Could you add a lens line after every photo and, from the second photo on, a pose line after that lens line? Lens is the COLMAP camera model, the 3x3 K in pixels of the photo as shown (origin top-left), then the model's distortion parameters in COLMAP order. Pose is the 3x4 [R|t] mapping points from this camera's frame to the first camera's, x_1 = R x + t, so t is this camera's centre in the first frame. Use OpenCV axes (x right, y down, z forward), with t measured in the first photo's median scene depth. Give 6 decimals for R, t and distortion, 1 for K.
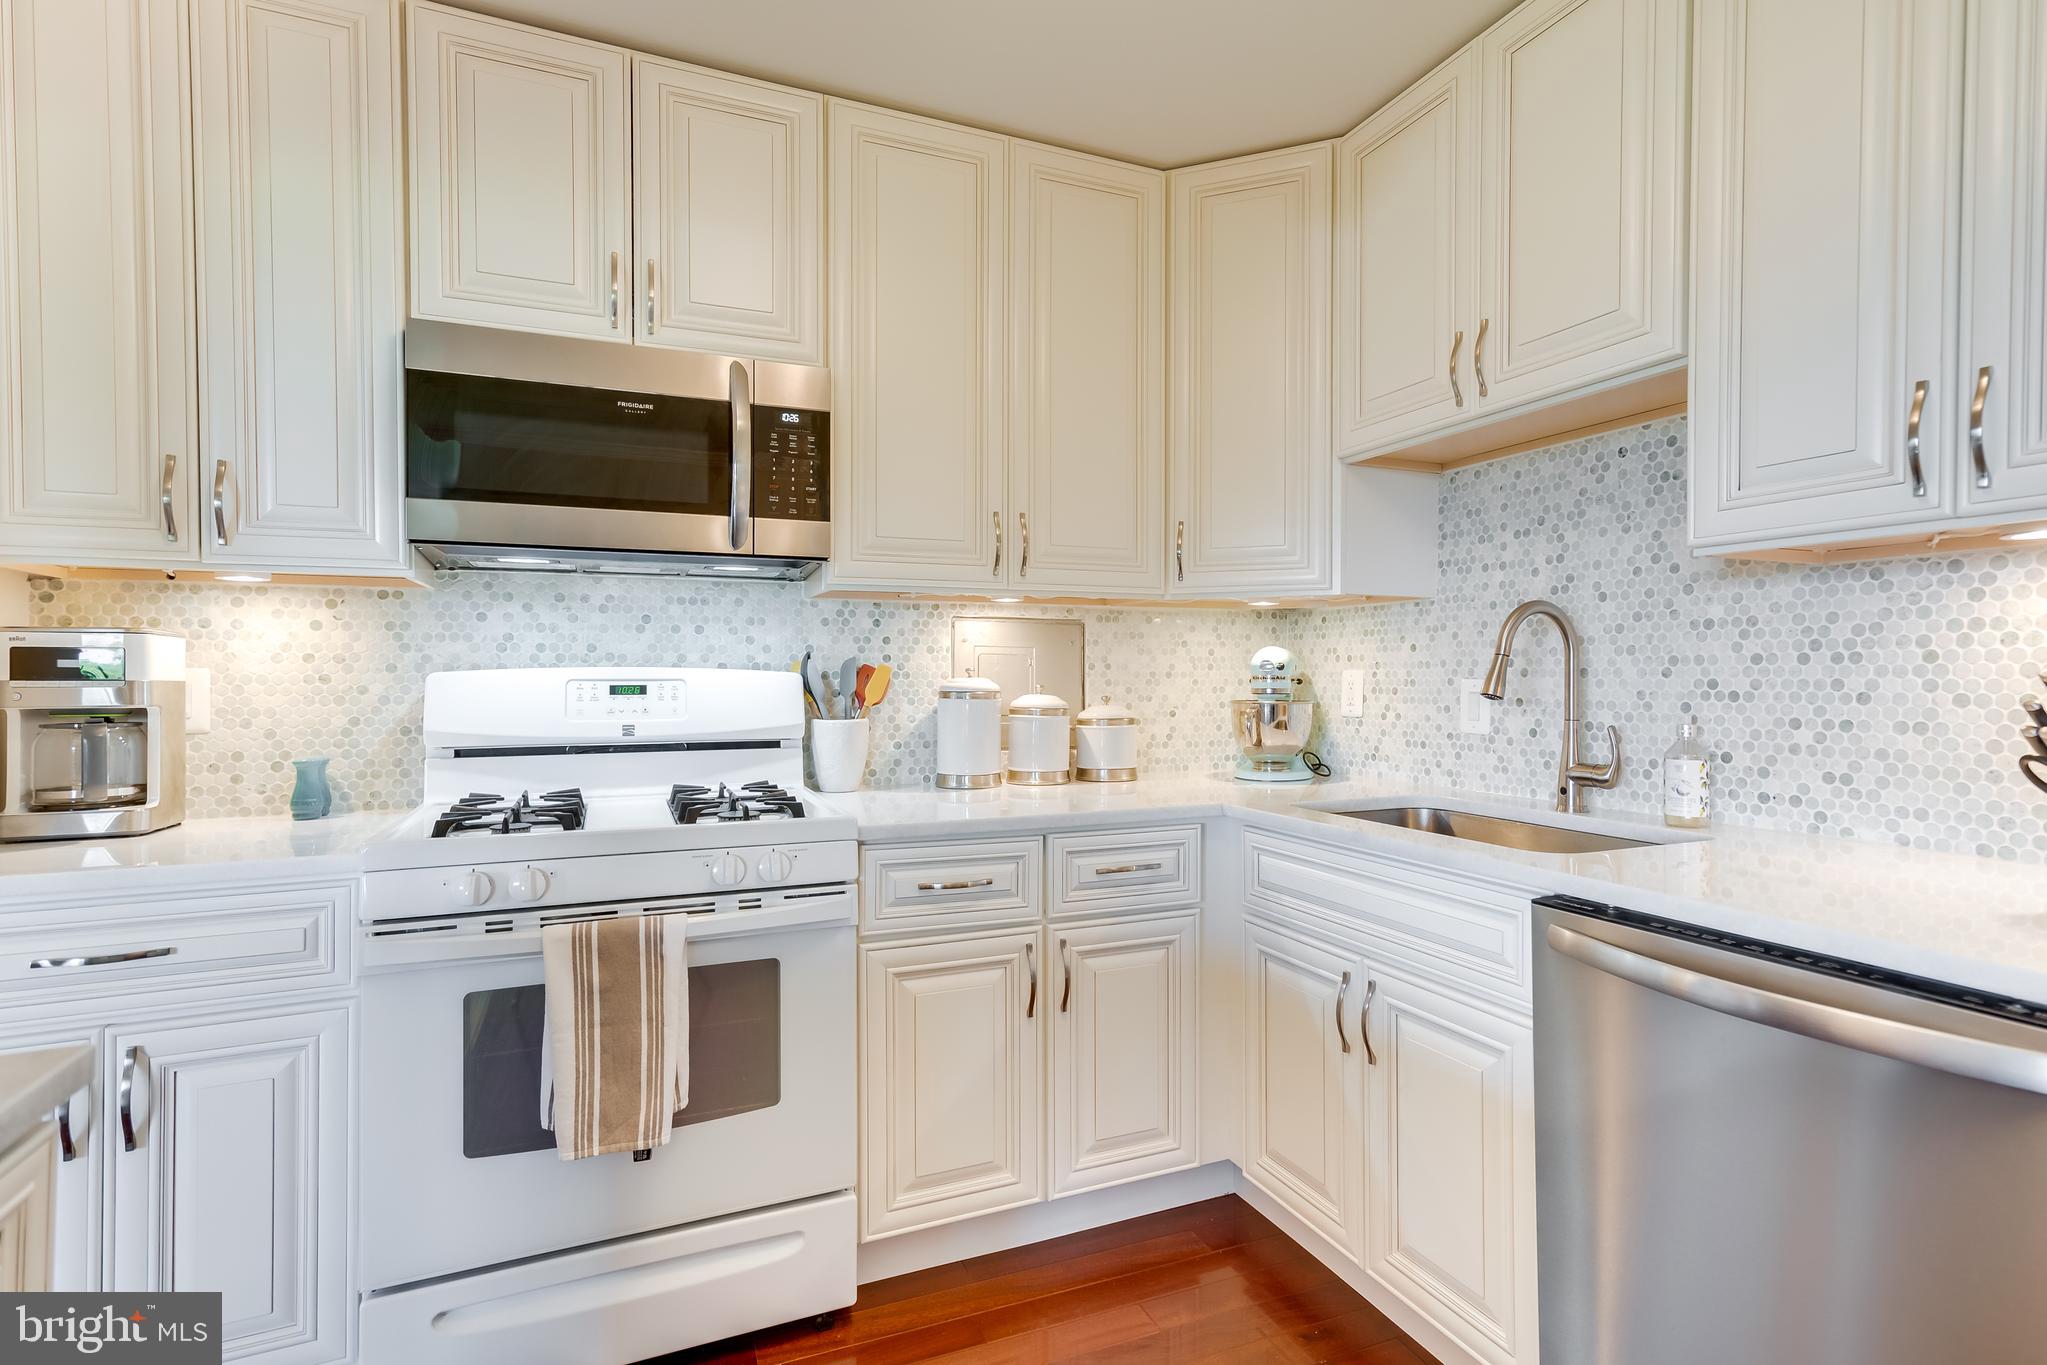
lens RADIAL K [[1006.7, 0, 1041.8], [0, 1006.7, 675.3], [0, 0, 1]] dist [-0.004309, 0.011843]
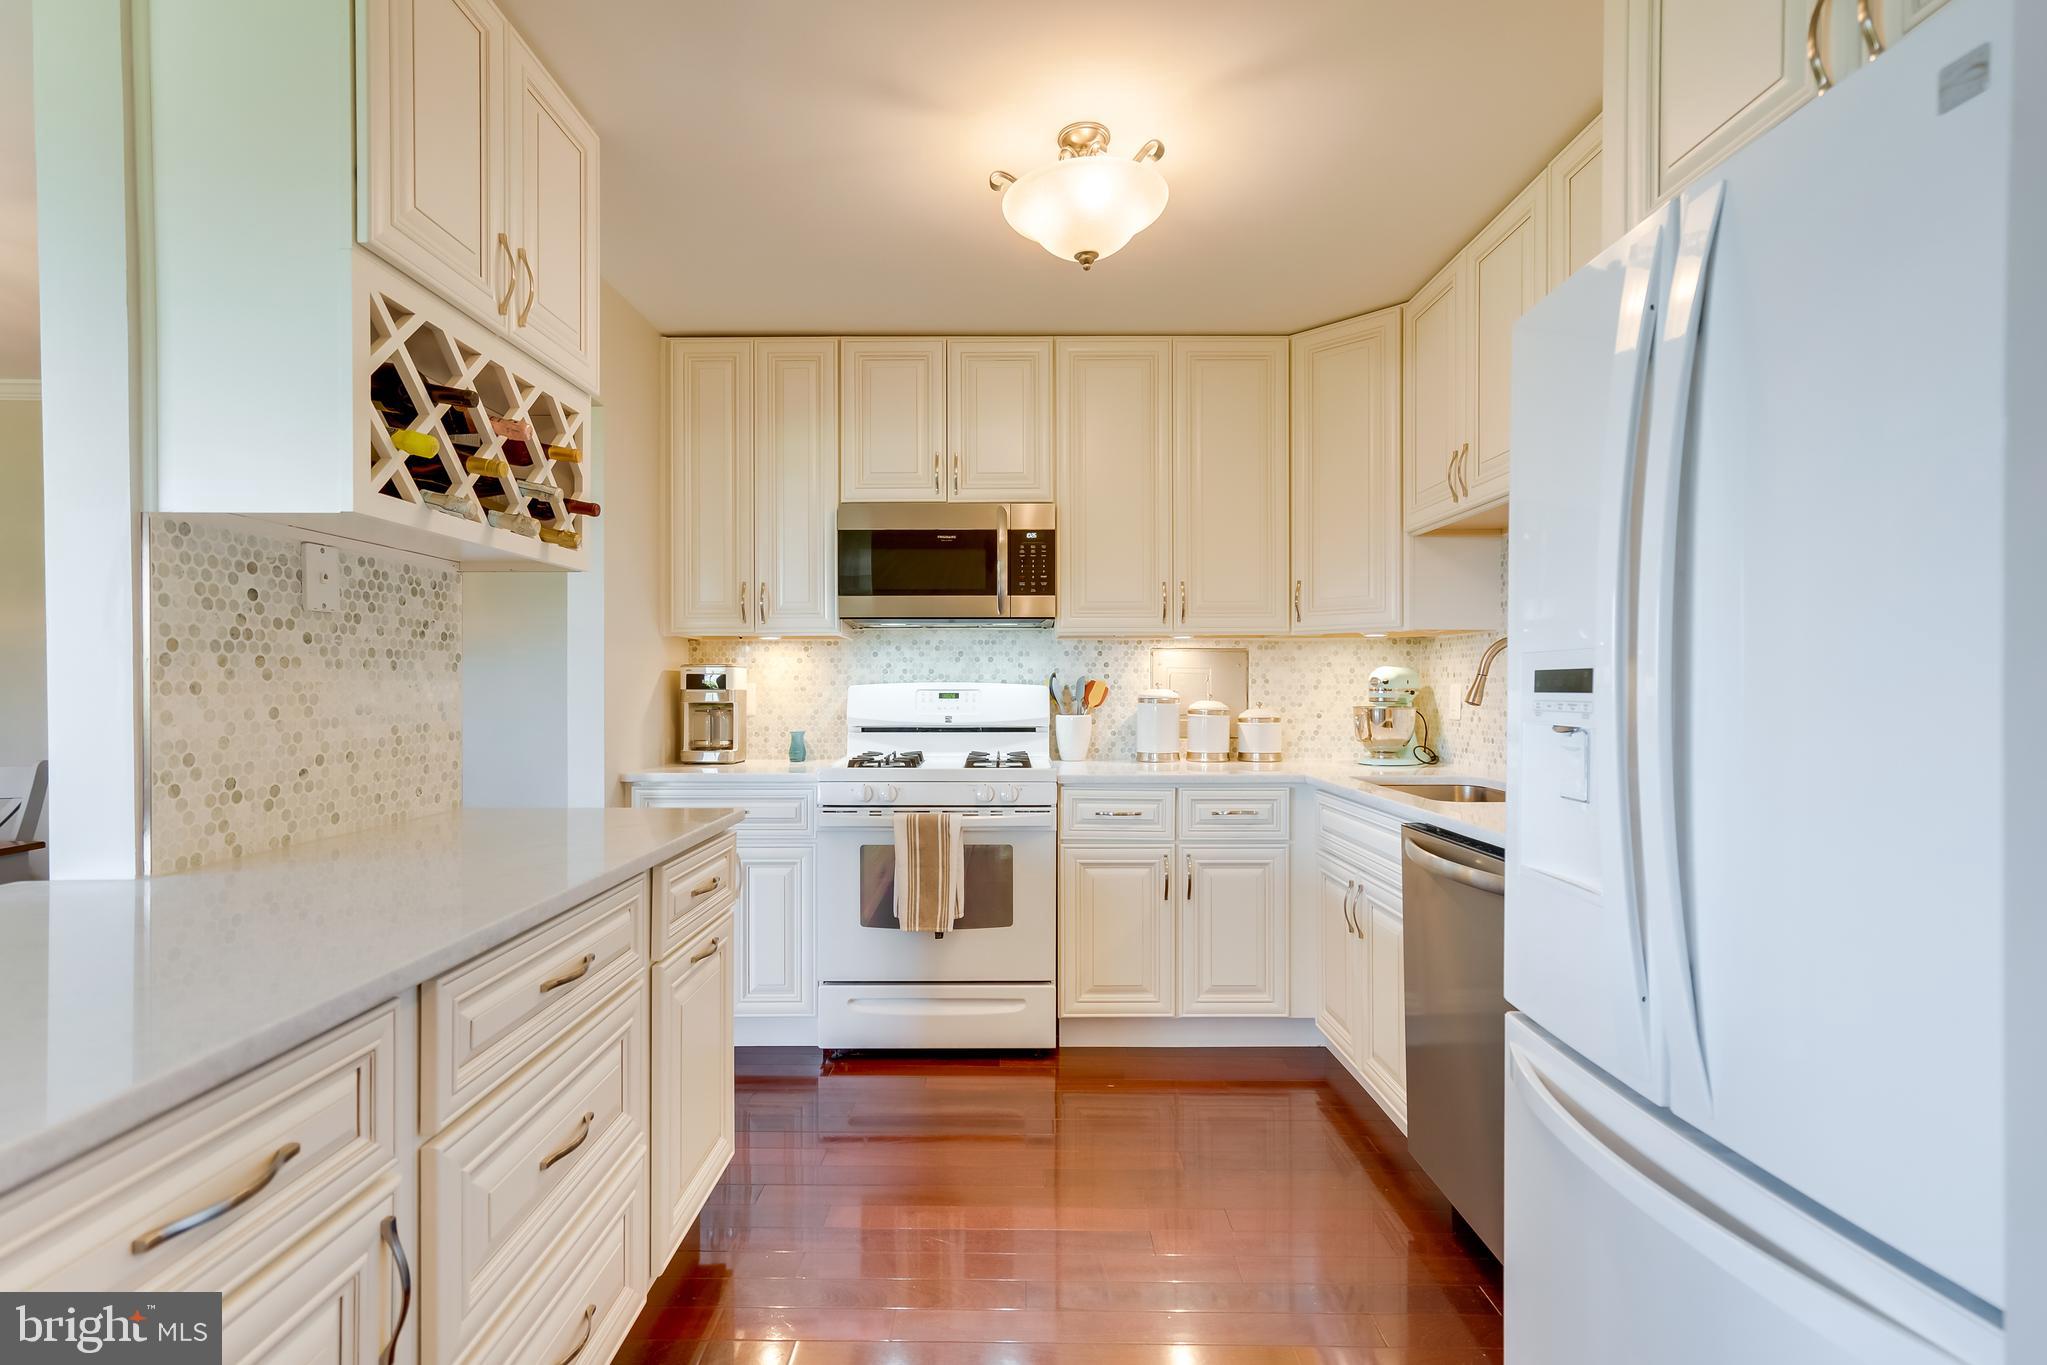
lens RADIAL K [[953.7, 0, 993.4], [0, 953.7, 682.4], [0, 0, 1]] dist [0.030775, 0.006206]
pose [[0.912663, 0.000090, -0.408712, 0.337908], [-0.001528, 0.999994, -0.003192, -0.003246], [0.408709, 0.003538, 0.912658, -0.477889]]
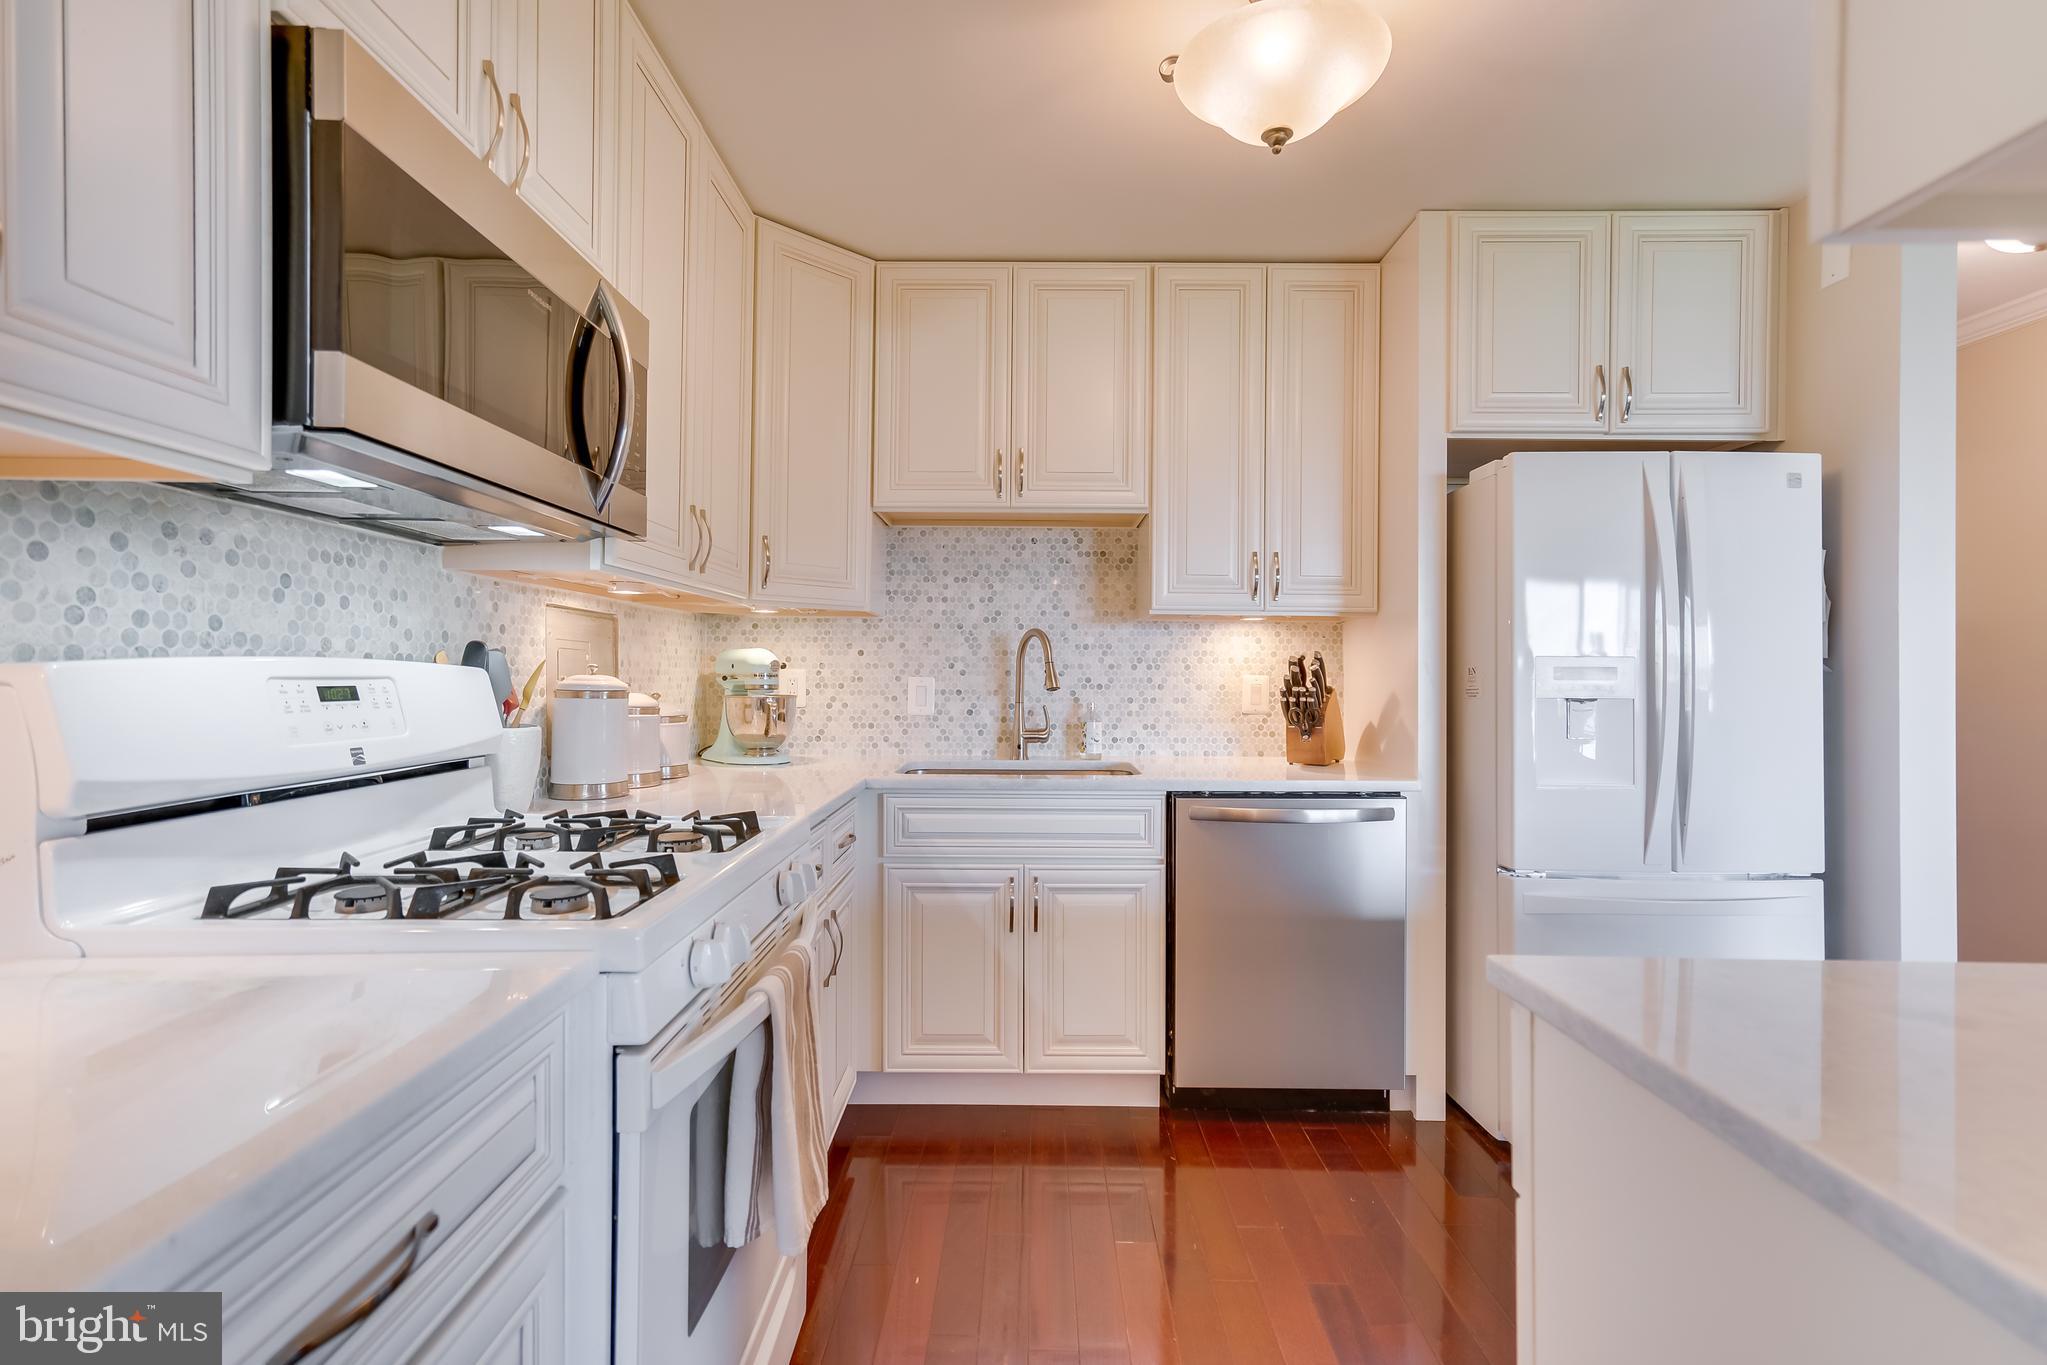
lens RADIAL K [[953.7, 0, 1042.9], [0, 953.7, 661.3], [0, 0, 1]] dist [0.030775, 0.006206]
pose [[0.388025, 0.015853, 0.921513, -0.828047], [-0.006024, 0.999874, -0.014664, 0.000436], [-0.921629, 0.000138, 0.388072, 0.355946]]
